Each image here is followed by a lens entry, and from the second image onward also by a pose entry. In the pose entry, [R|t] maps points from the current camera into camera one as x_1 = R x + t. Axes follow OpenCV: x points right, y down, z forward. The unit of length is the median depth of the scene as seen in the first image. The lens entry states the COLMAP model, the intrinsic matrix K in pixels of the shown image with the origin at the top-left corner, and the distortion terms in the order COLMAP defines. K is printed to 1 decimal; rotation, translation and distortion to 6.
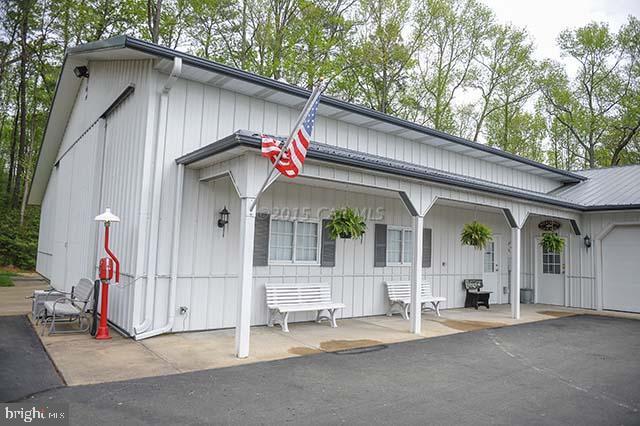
lens RADIAL K [[445.4, 0, 323.3], [0, 445.4, 212.6], [0, 0, 1]] dist [-0.041316, 0.000081]
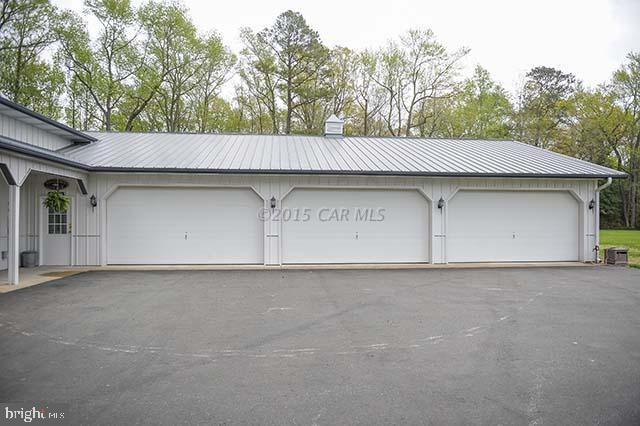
lens RADIAL K [[445.4, 0, 323.3], [0, 445.4, 212.6], [0, 0, 1]] dist [-0.041316, 0.000081]
pose [[0.539952, -0.018859, 0.841484, 0.006860], [-0.056421, 0.996689, 0.058541, 0.000567], [-0.839803, -0.079087, 0.537101, -0.003757]]
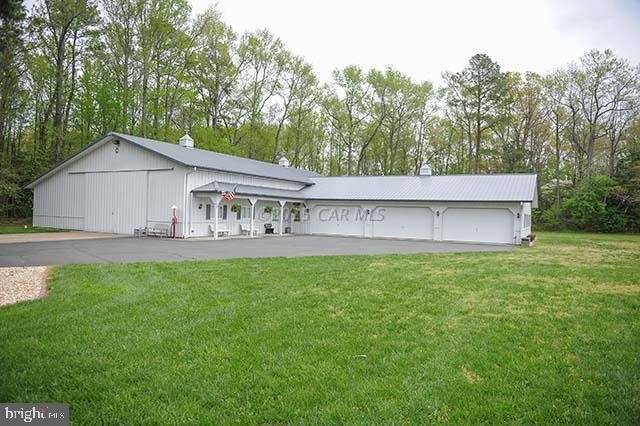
lens RADIAL K [[460.6, 0, 320.0], [0, 460.6, 213.0], [0, 0, 1]] dist [-0.005695, -0.001871]
pose [[0.917951, -0.007811, 0.396618, -0.161402], [-0.031242, 0.995277, 0.091910, -0.061137], [-0.395462, -0.096760, 0.913371, -0.556362]]
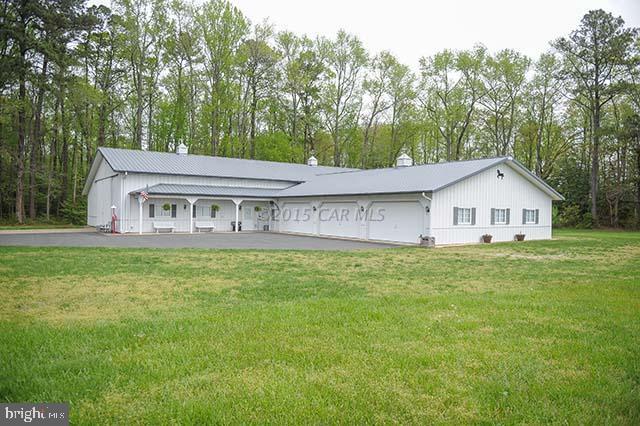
lens RADIAL K [[460.6, 0, 320.0], [0, 460.6, 213.0], [0, 0, 1]] dist [-0.005695, -0.001871]
pose [[0.997781, -0.021097, -0.063143, 0.337363], [0.026566, 0.995847, 0.087078, -0.049820], [0.061044, -0.088563, 0.994198, -0.626384]]
